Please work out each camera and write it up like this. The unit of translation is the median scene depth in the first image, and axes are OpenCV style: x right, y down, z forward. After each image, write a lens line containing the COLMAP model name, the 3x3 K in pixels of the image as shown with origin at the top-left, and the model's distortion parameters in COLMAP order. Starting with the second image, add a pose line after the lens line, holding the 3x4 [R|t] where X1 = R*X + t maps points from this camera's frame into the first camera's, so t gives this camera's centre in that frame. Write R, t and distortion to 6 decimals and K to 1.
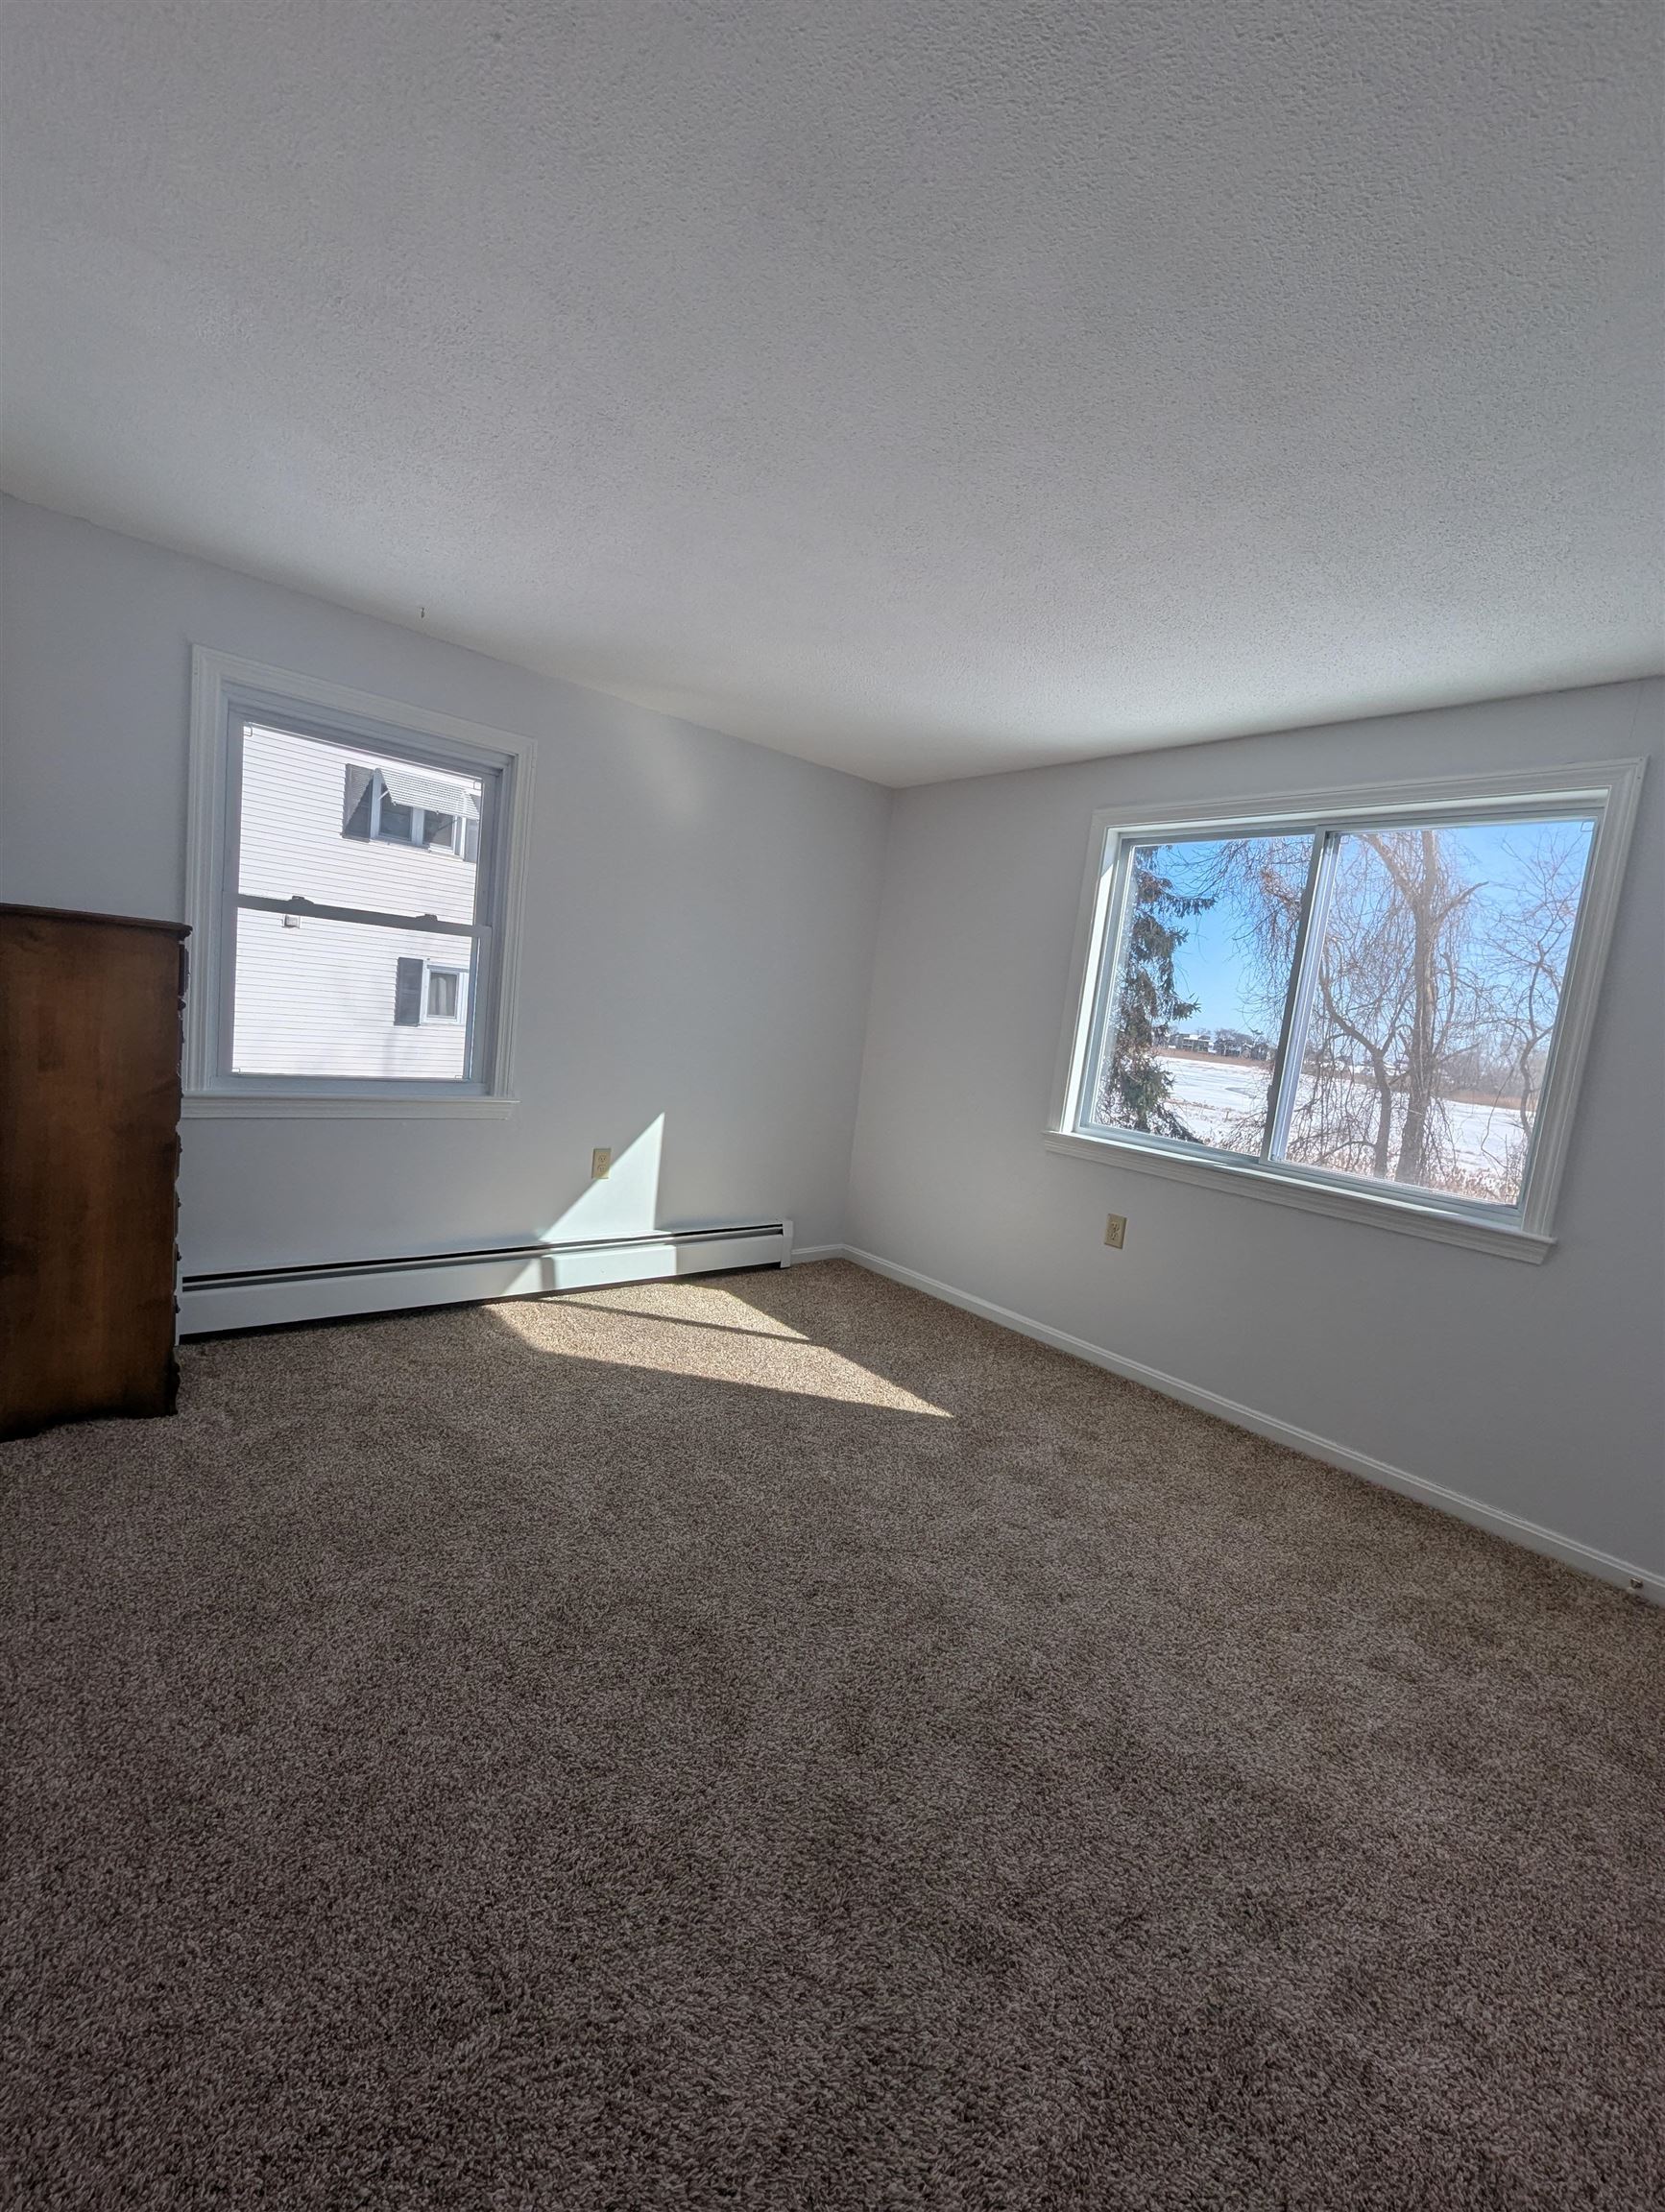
lens RADIAL K [[922.9, 0, 830.7], [0, 922.9, 1107.7], [0, 0, 1]] dist [0.004510, -0.001618]
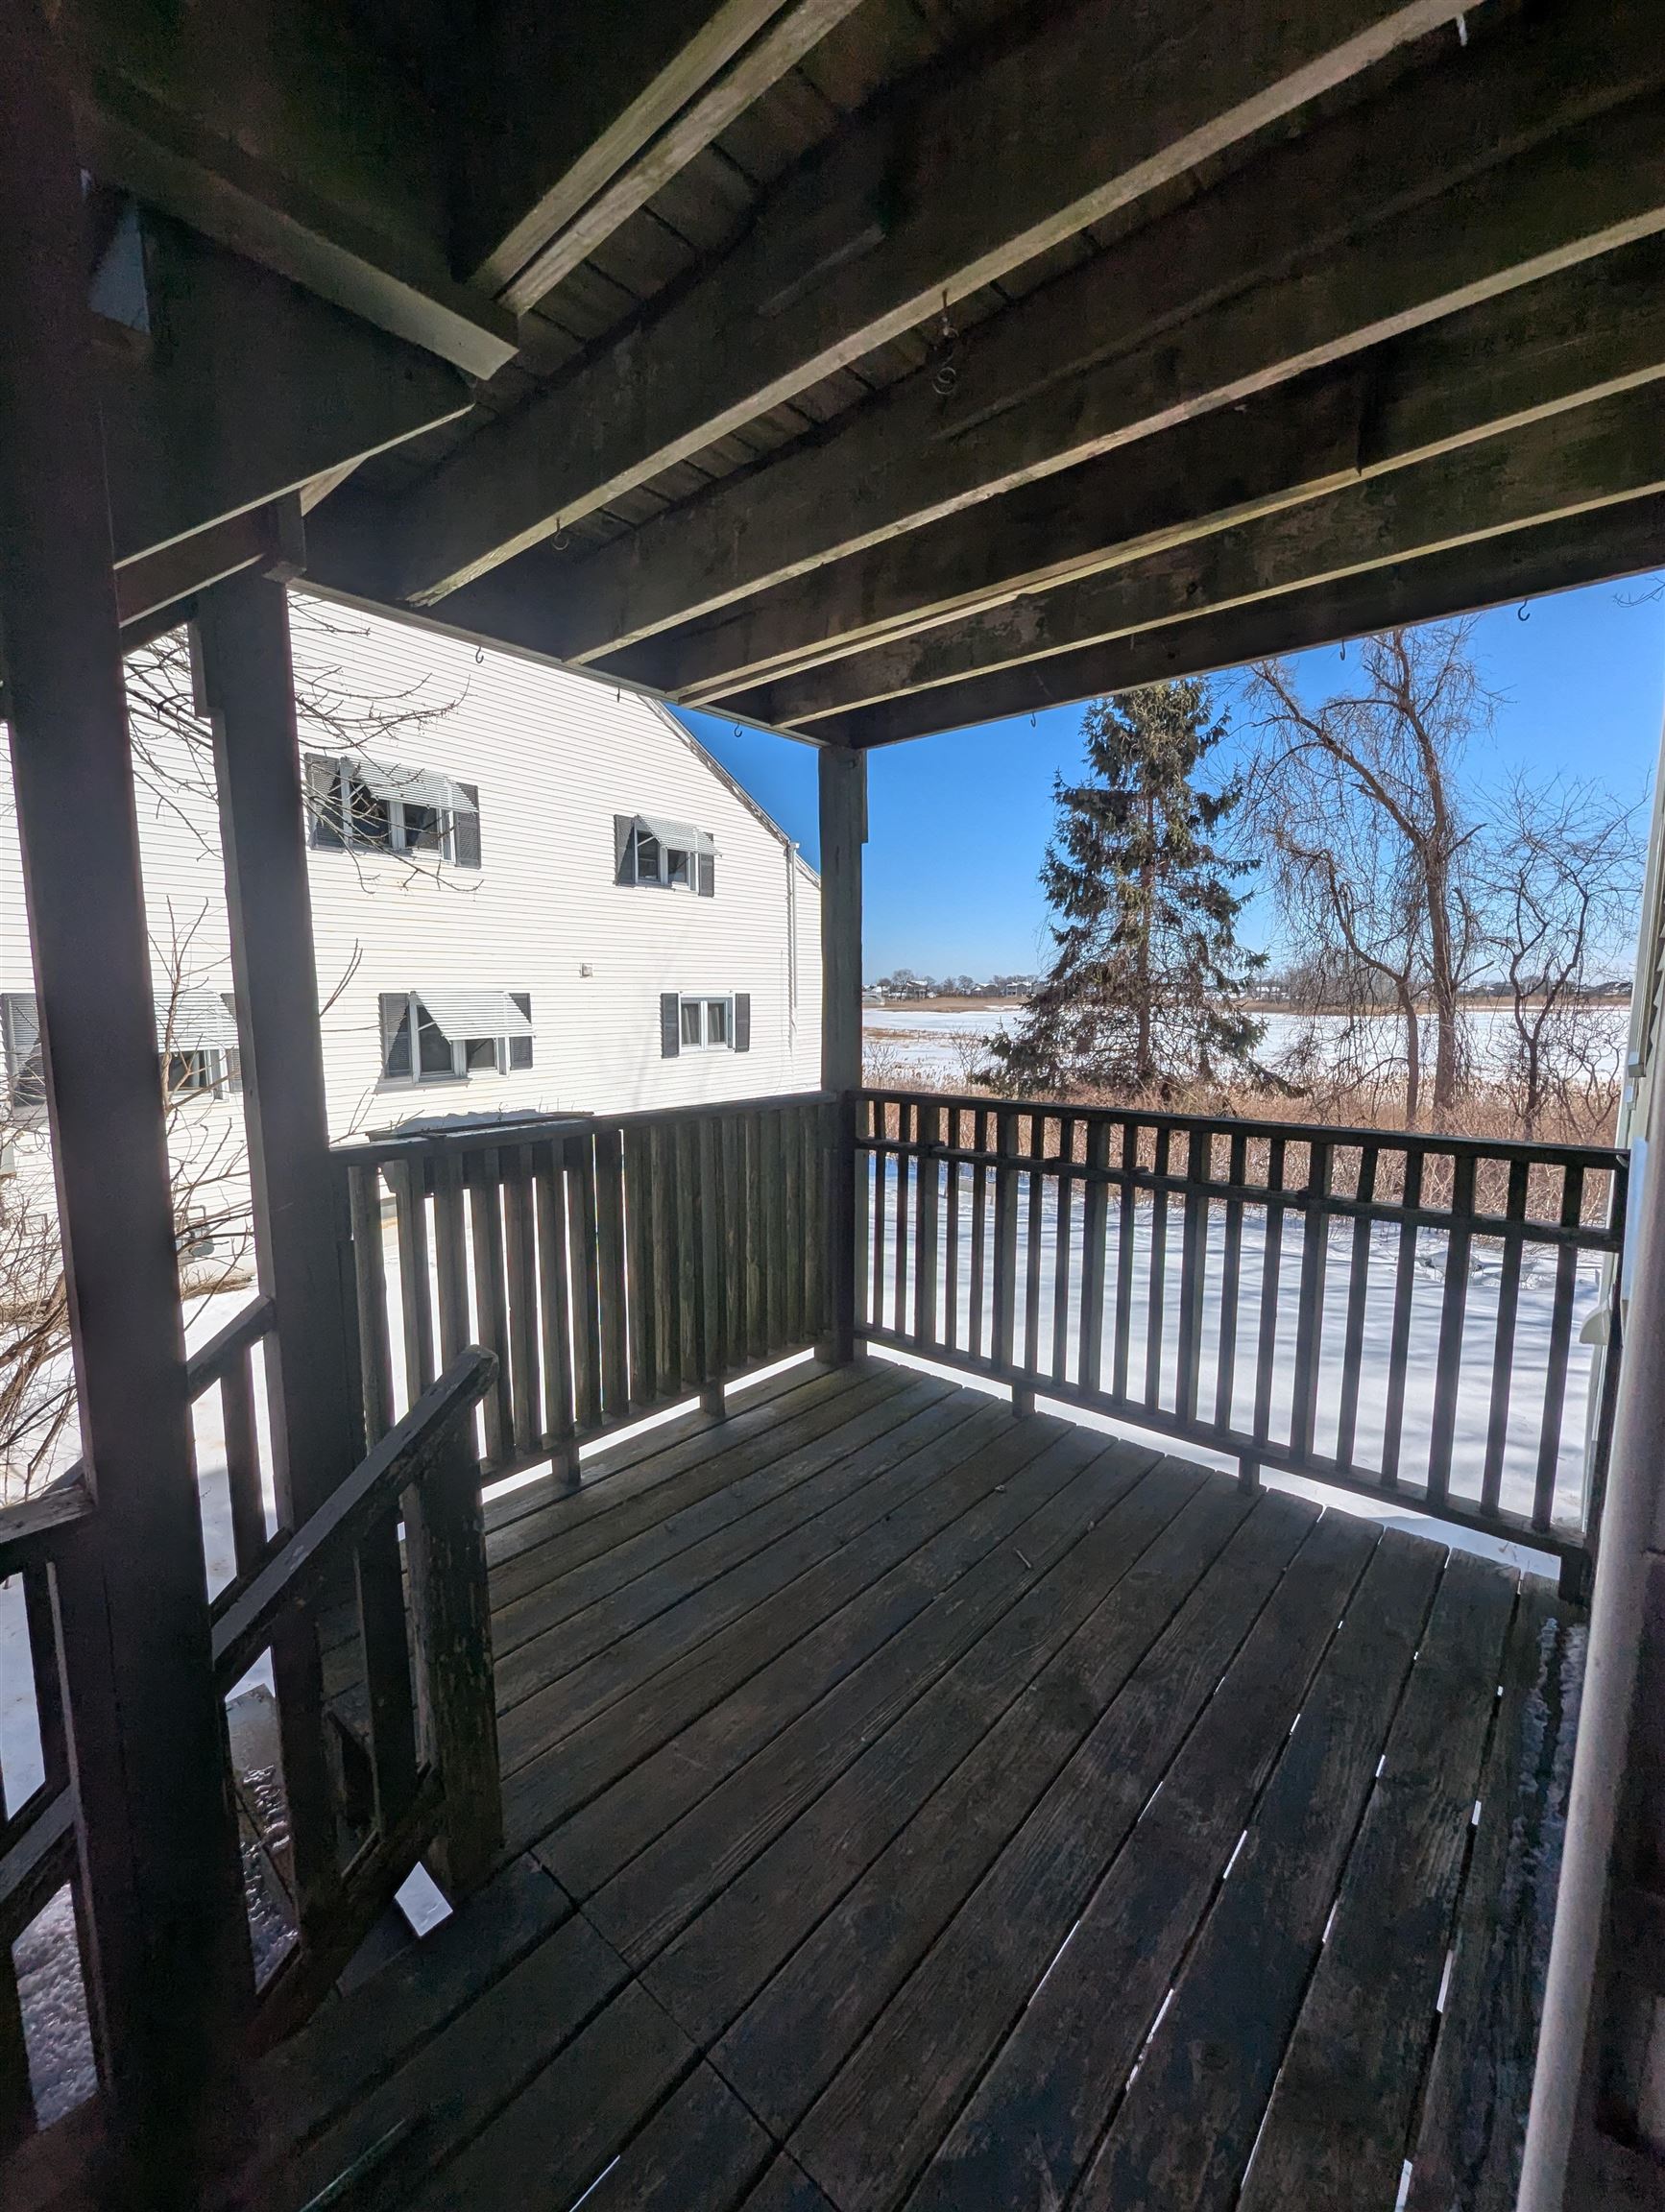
lens RADIAL K [[922.9, 0, 825.9], [0, 922.9, 1111.5], [0, 0, 1]] dist [0.004510, -0.001618]
pose [[0.978092, -0.136170, 0.157462, -0.343424], [0.131799, 0.990551, 0.037923, -0.034780], [-0.161138, -0.016339, 0.986797, -0.039489]]
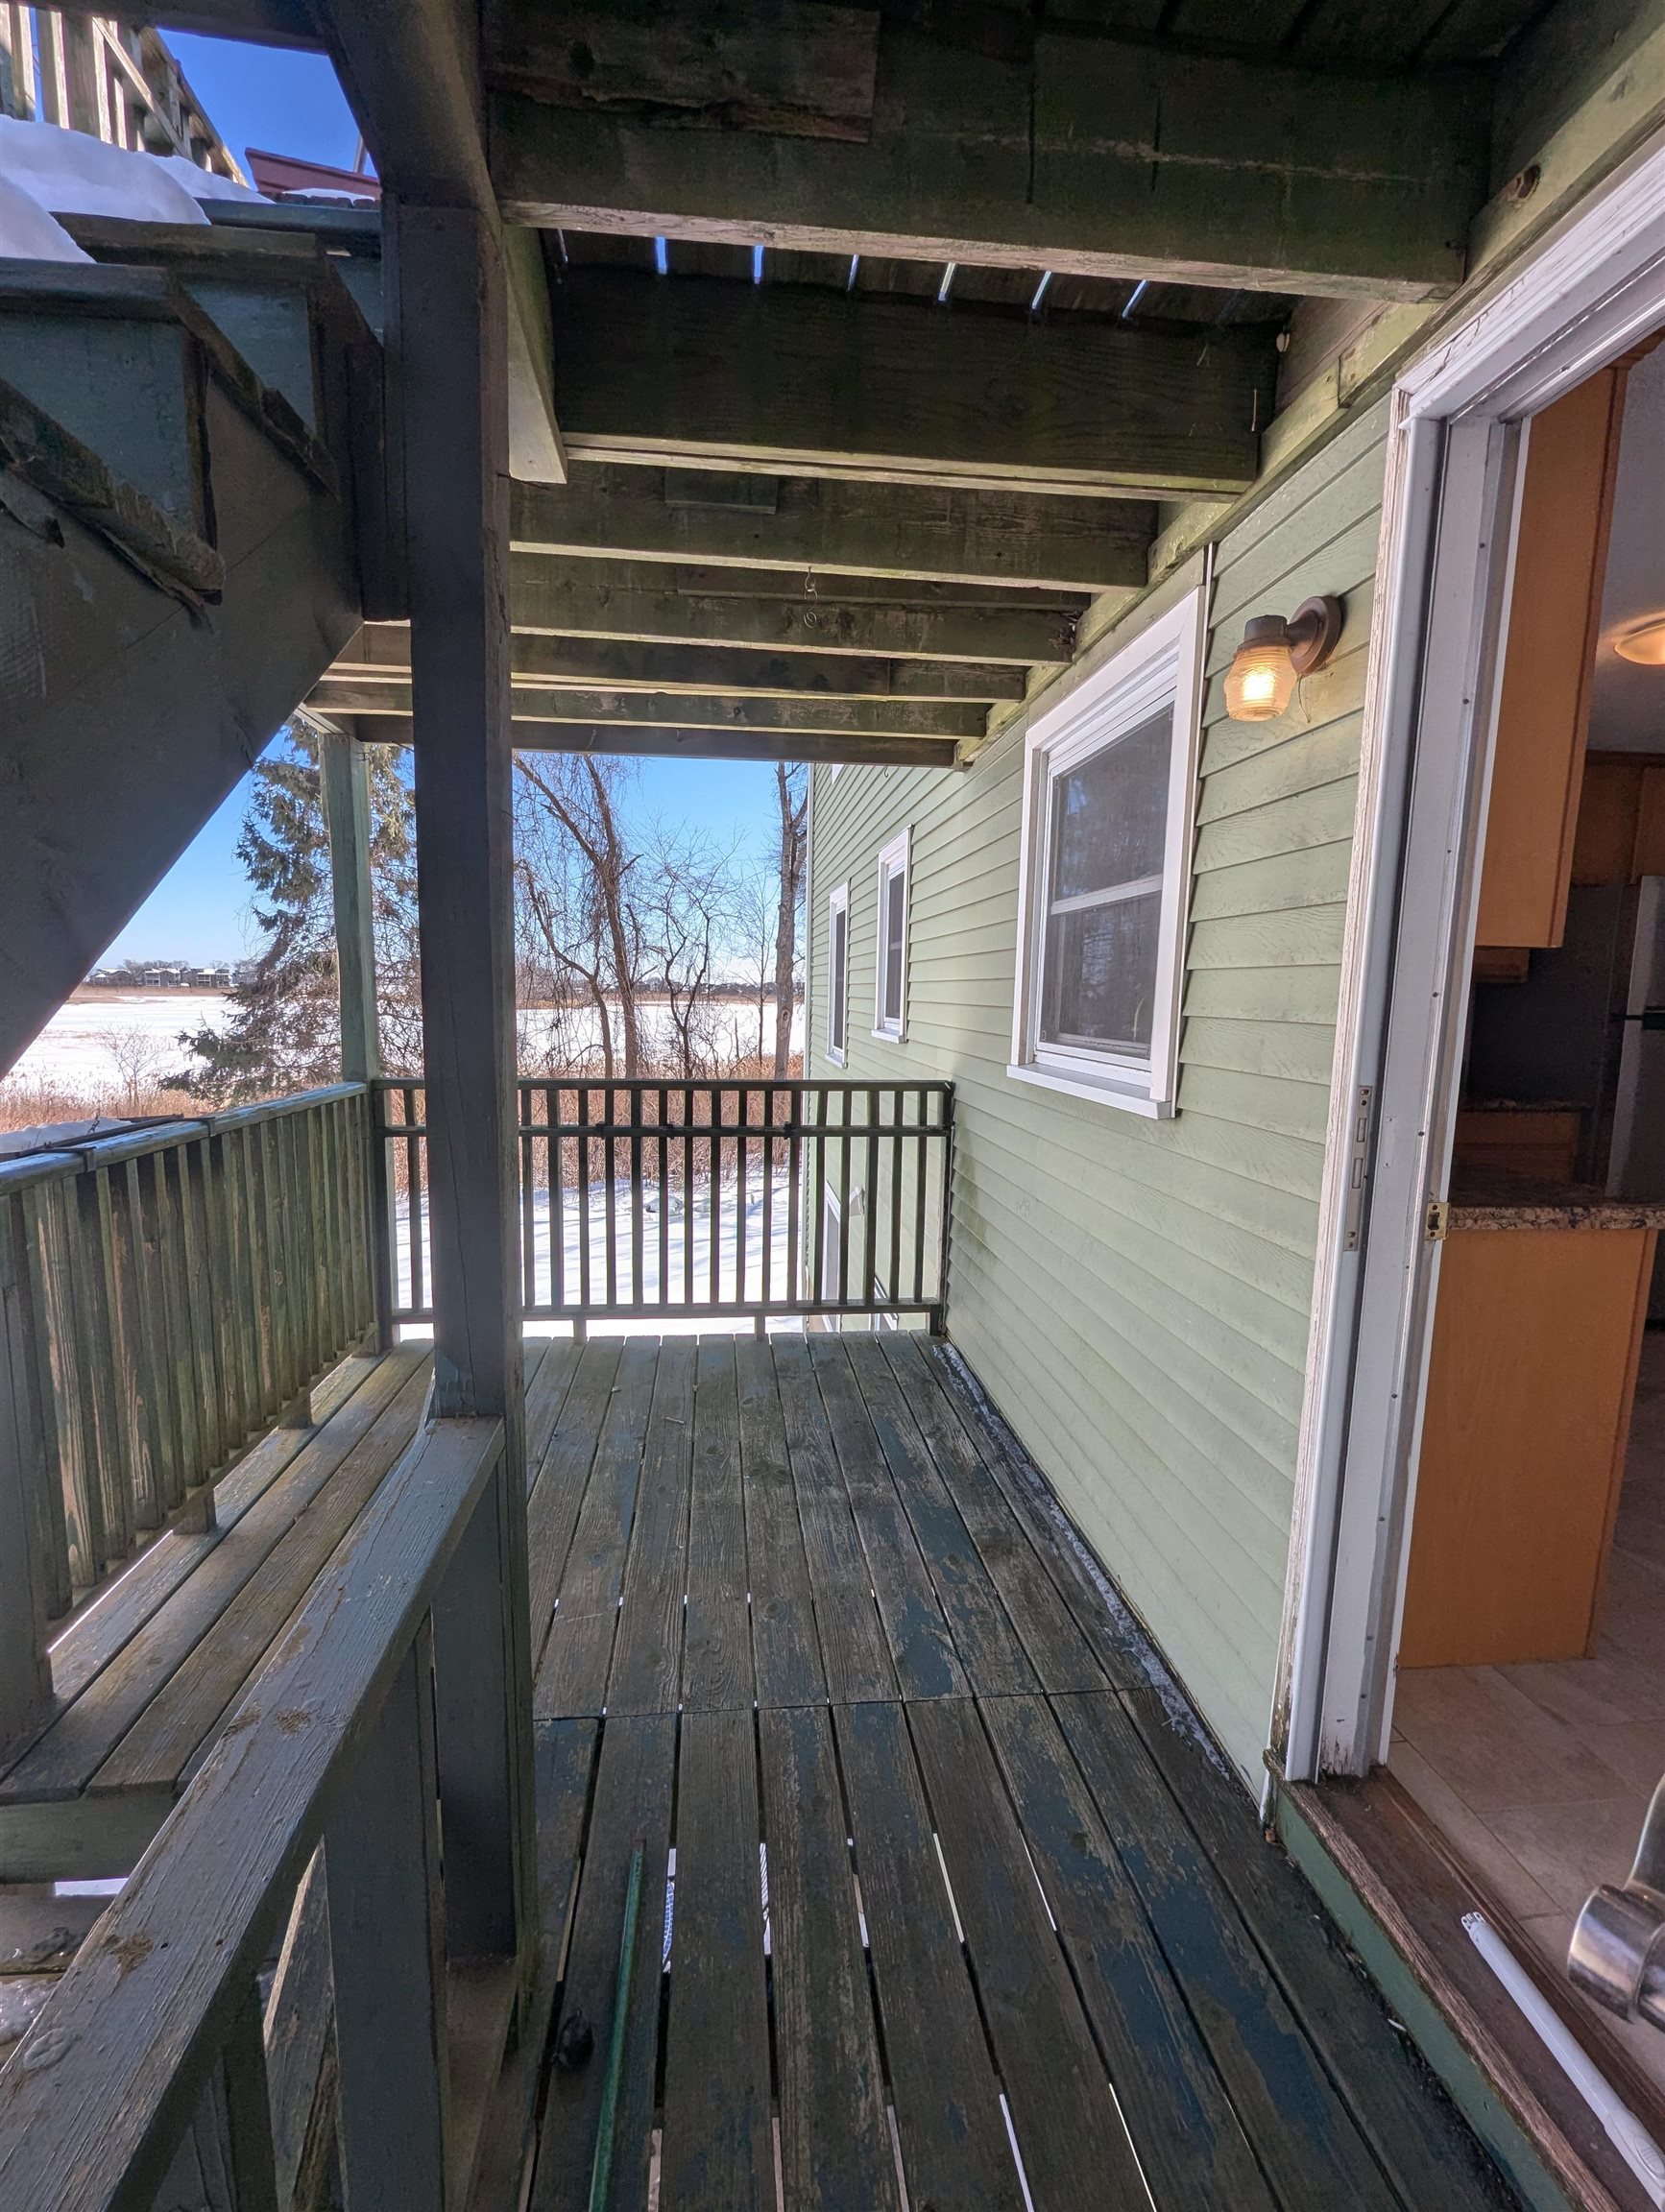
lens RADIAL K [[922.9, 0, 811.4], [0, 922.9, 1114.1], [0, 0, 1]] dist [0.004510, -0.001618]
pose [[0.540073, -0.213114, 0.814189, -0.418771], [0.137686, 0.976748, 0.164332, -0.043842], [-0.830279, 0.023351, 0.556858, -0.034152]]
